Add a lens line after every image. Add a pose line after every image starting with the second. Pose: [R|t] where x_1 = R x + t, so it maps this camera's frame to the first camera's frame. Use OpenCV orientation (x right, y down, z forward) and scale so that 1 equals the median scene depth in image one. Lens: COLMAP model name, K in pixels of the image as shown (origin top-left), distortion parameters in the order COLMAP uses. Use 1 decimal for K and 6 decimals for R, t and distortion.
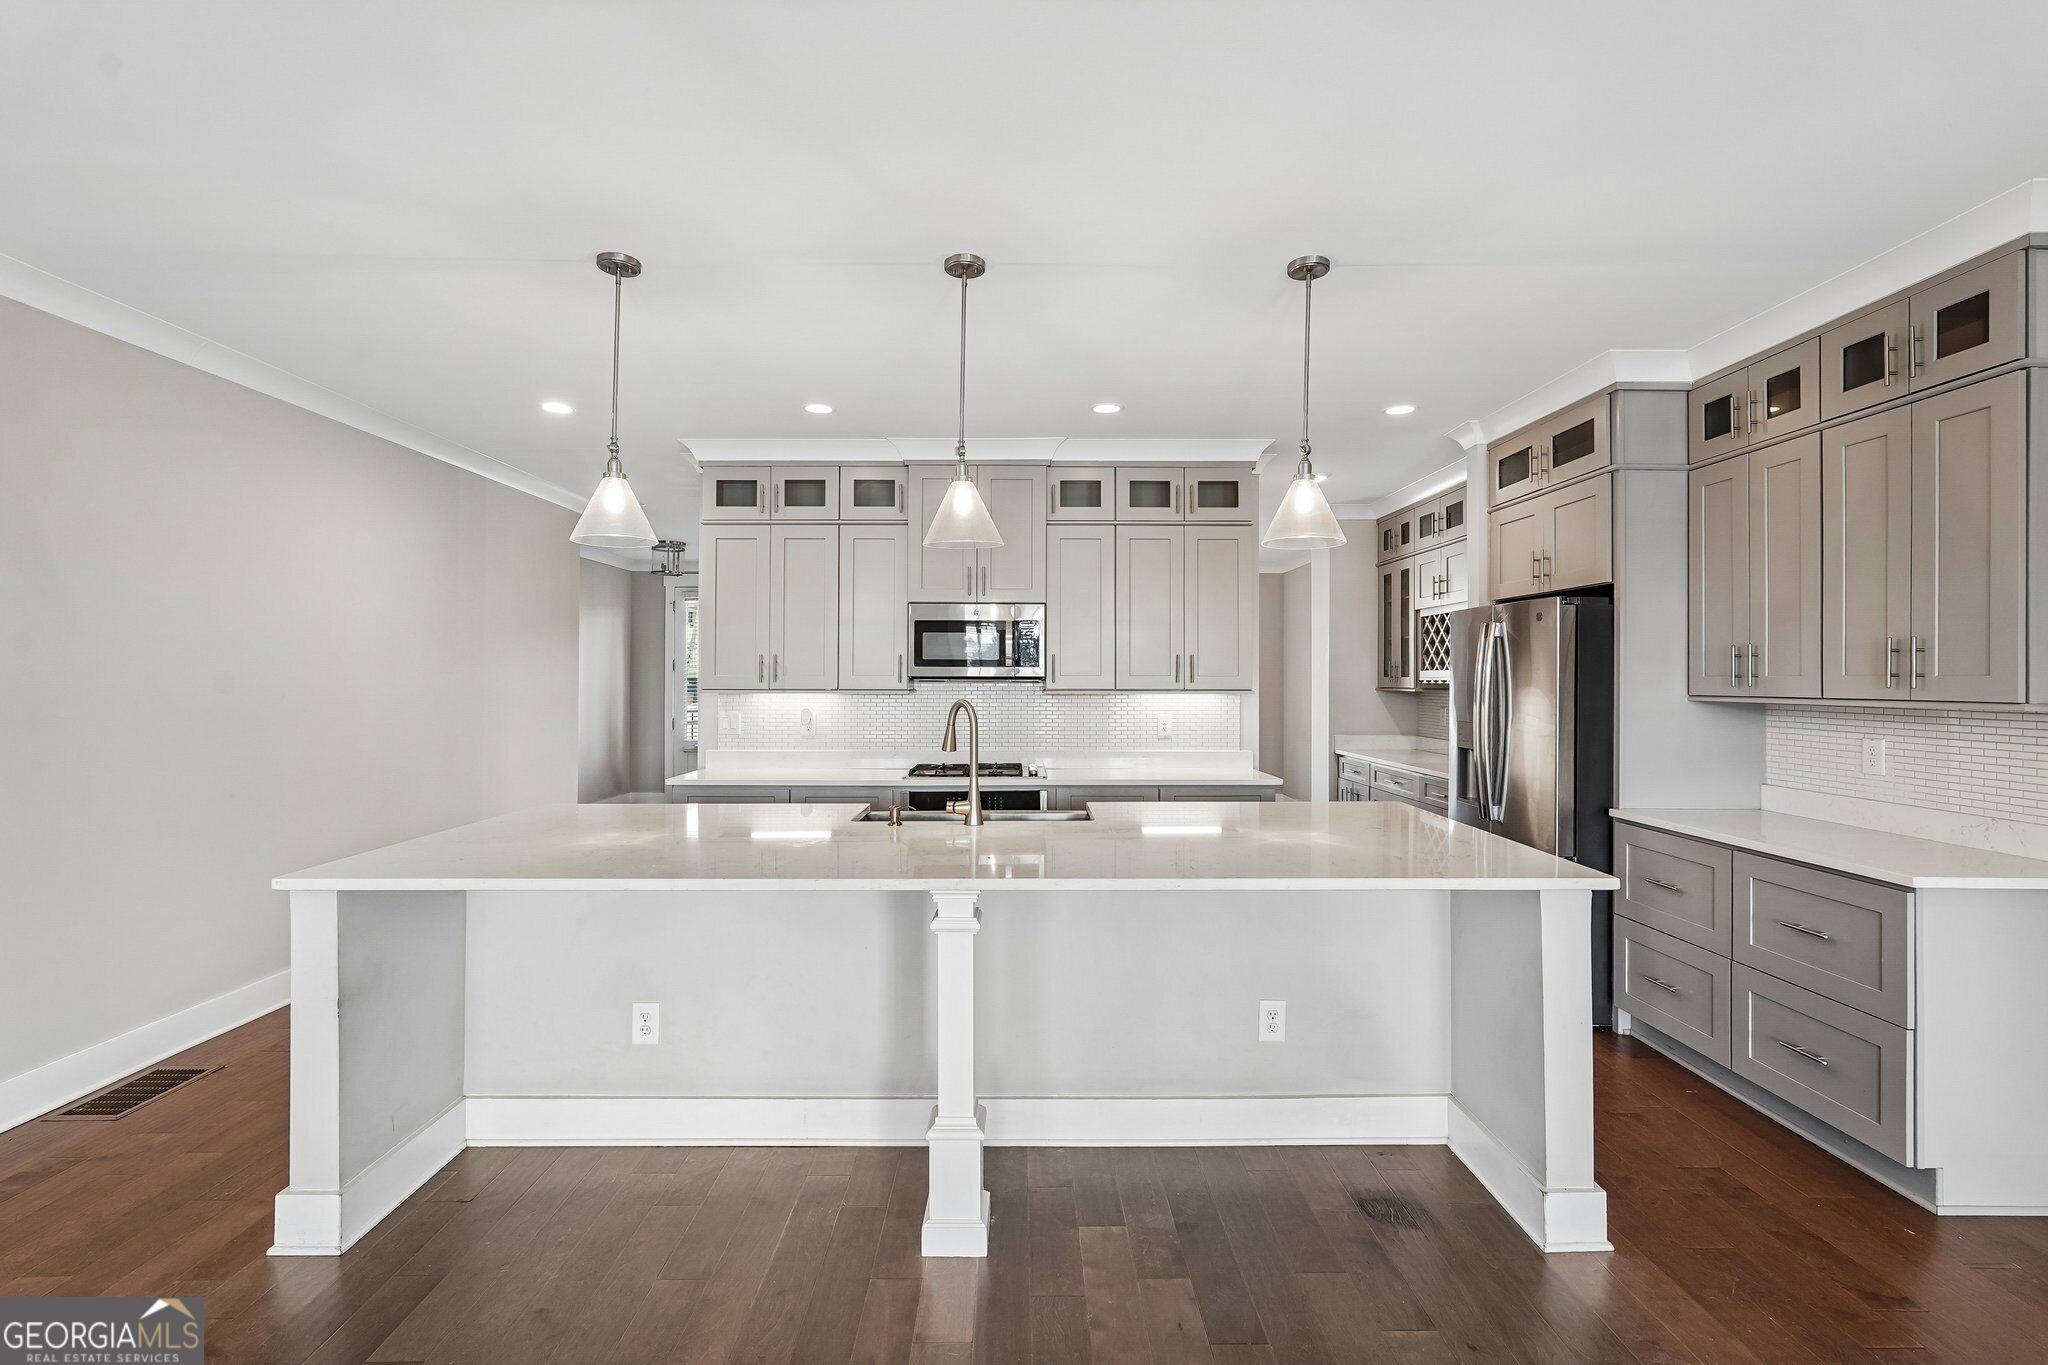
lens RADIAL K [[926.0, 0, 1017.1], [0, 926.0, 665.2], [0, 0, 1]] dist [-0.013884, 0.004981]
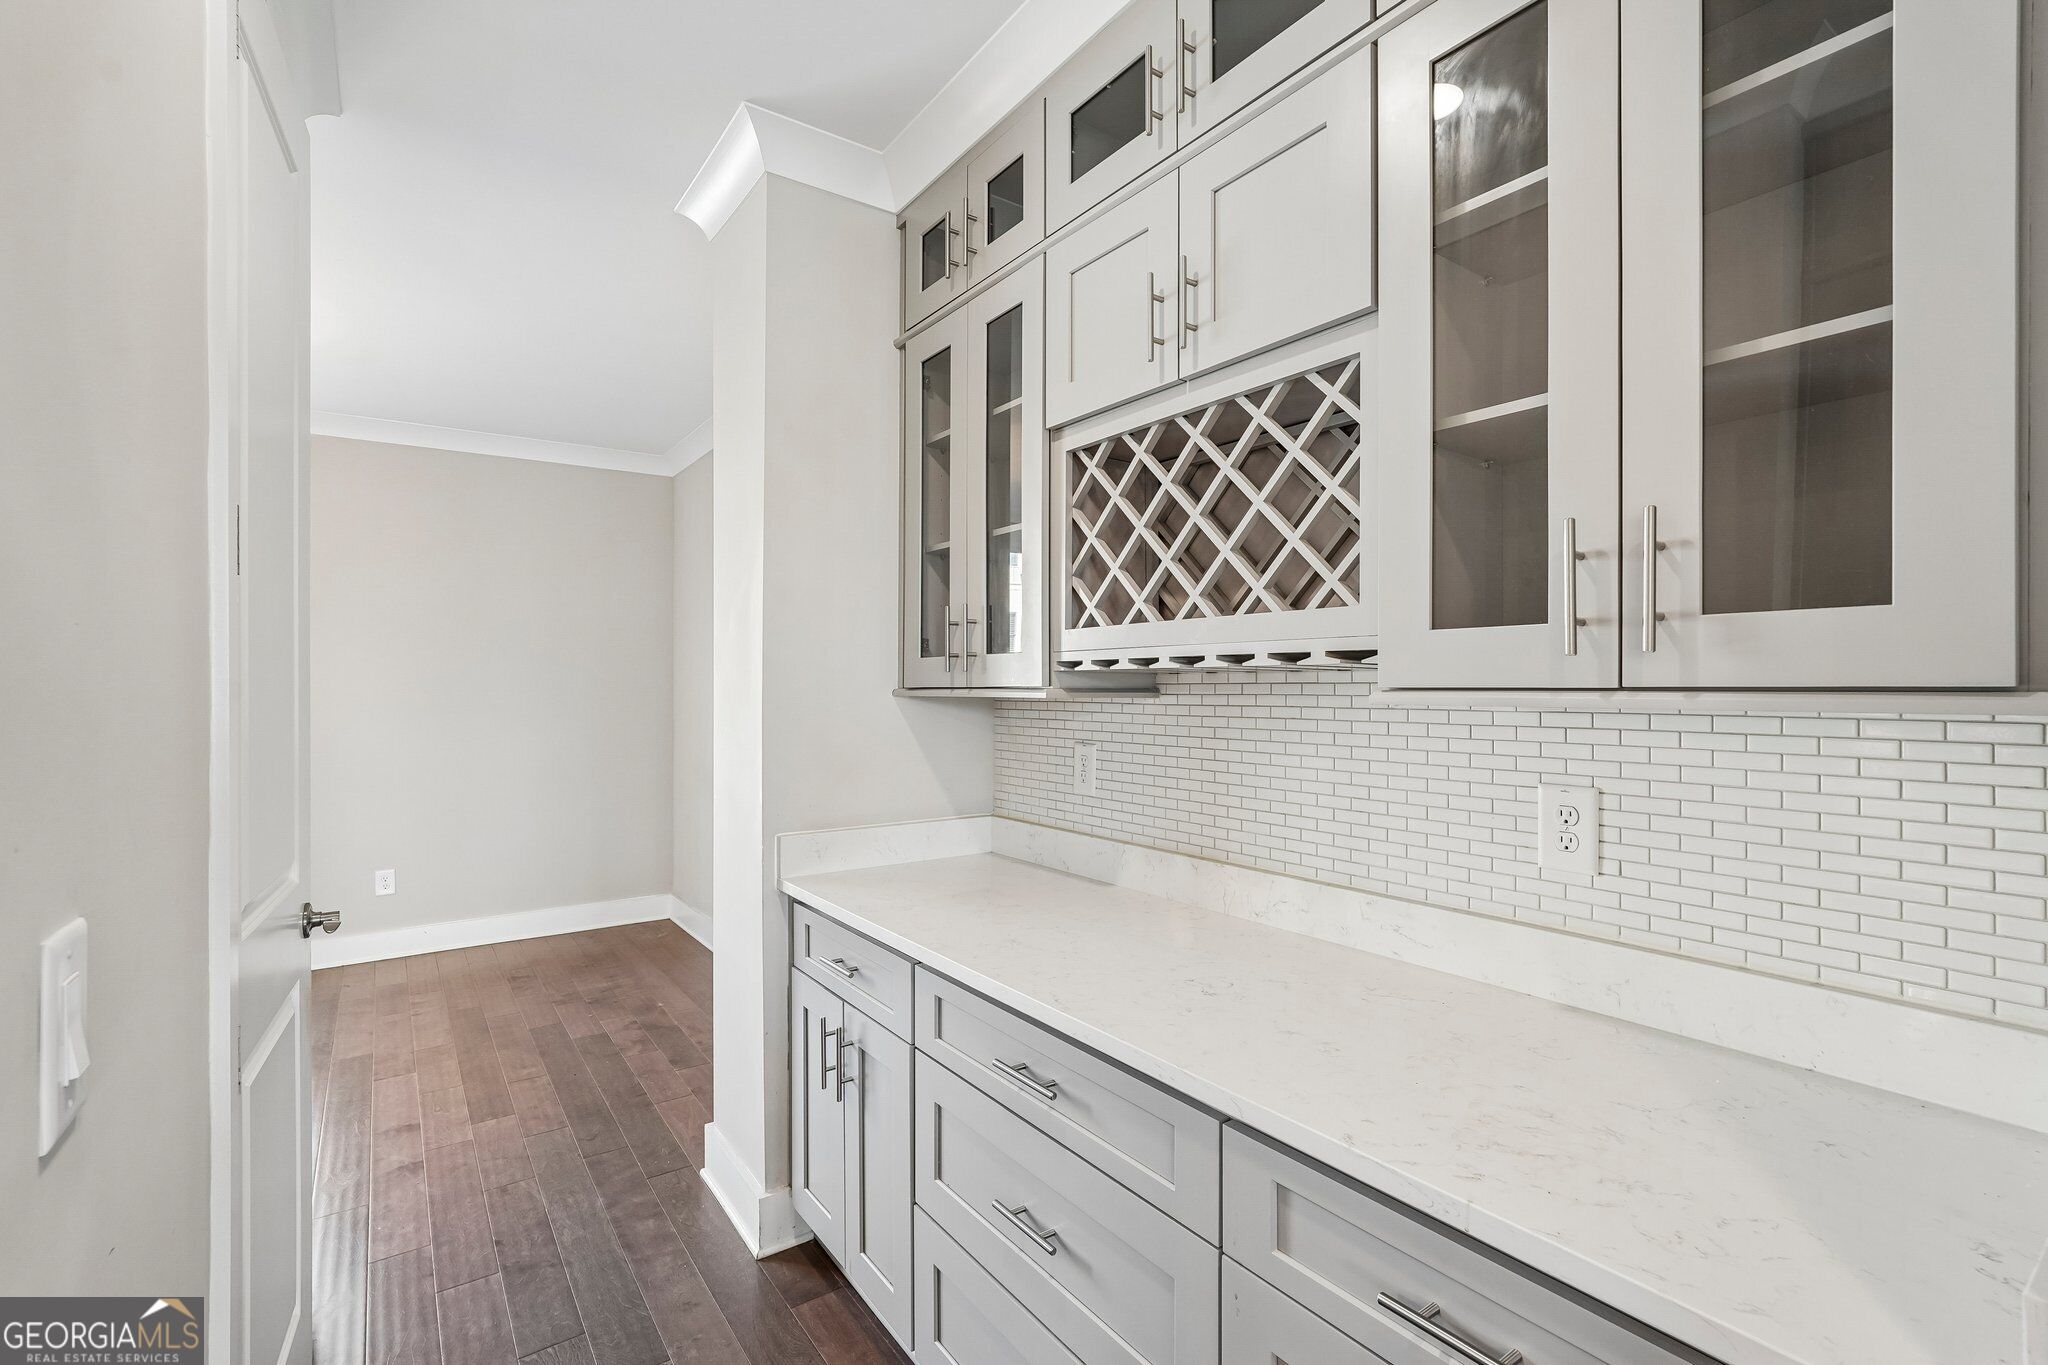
lens RADIAL K [[926.0, 0, 1028.4], [0, 926.0, 684.6], [0, 0, 1]] dist [-0.013884, 0.004981]
pose [[0.816882, -0.003245, 0.576795, 0.234780], [-0.006394, 0.999872, 0.014681, 0.018092], [-0.576769, -0.015681, 0.816757, 0.705464]]
